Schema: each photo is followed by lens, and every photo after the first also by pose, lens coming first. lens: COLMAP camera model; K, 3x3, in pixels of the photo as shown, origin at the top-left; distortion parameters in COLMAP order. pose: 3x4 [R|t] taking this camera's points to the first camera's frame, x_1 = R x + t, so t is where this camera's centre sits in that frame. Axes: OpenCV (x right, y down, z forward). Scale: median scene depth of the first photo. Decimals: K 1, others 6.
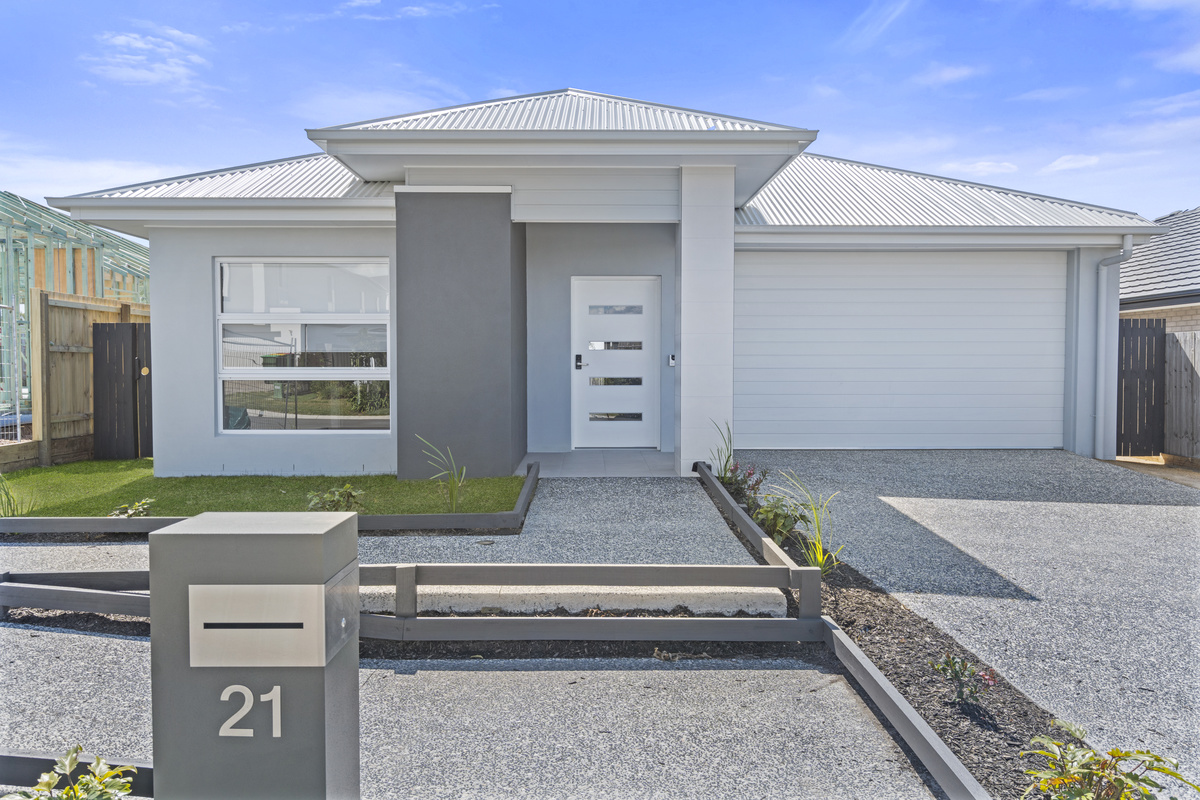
lens RADIAL K [[887.5, 0, 601.0], [0, 887.5, 400.2], [0, 0, 1]] dist [0.009273, -0.001917]
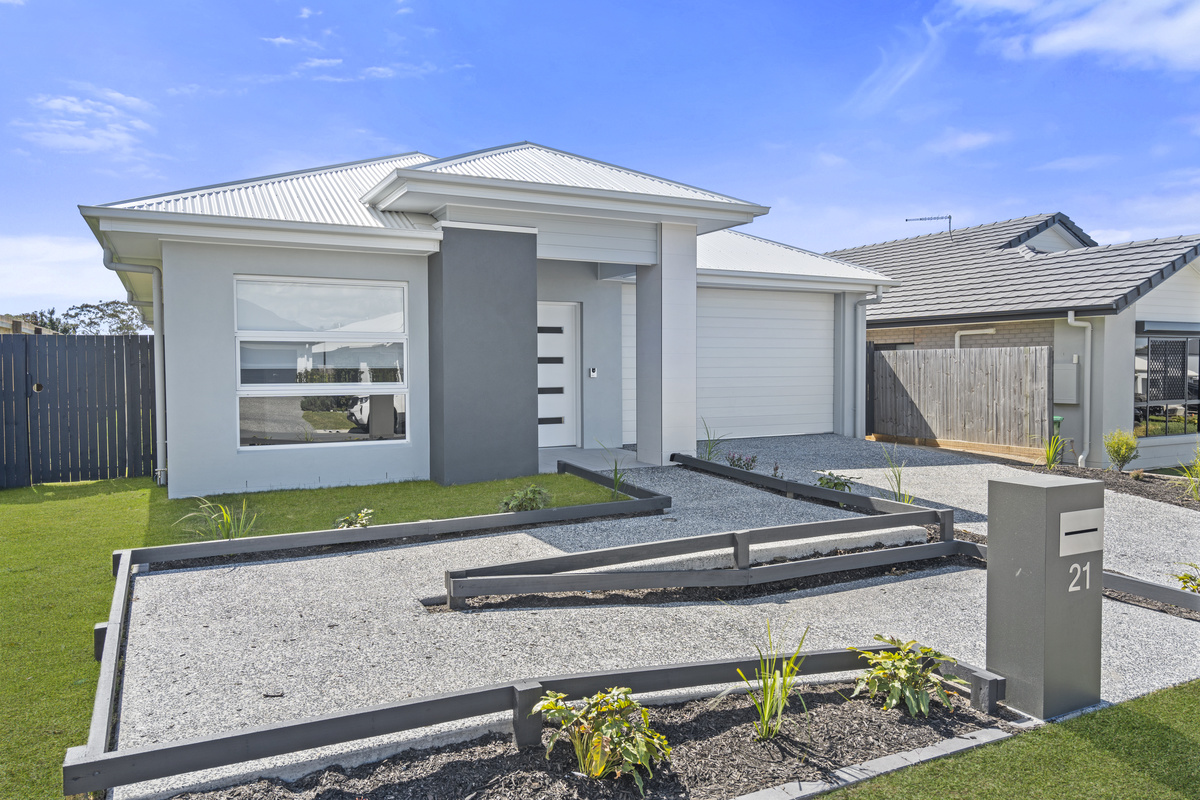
lens RADIAL K [[850.1, 0, 600.2], [0, 850.1, 396.0], [0, 0, 1]] dist [0.013407, 0.002177]
pose [[0.886739, -0.020142, 0.461831, -0.750523], [0.022663, 0.999743, 0.000088, -0.022152], [-0.461714, 0.010388, 0.886968, -0.055806]]
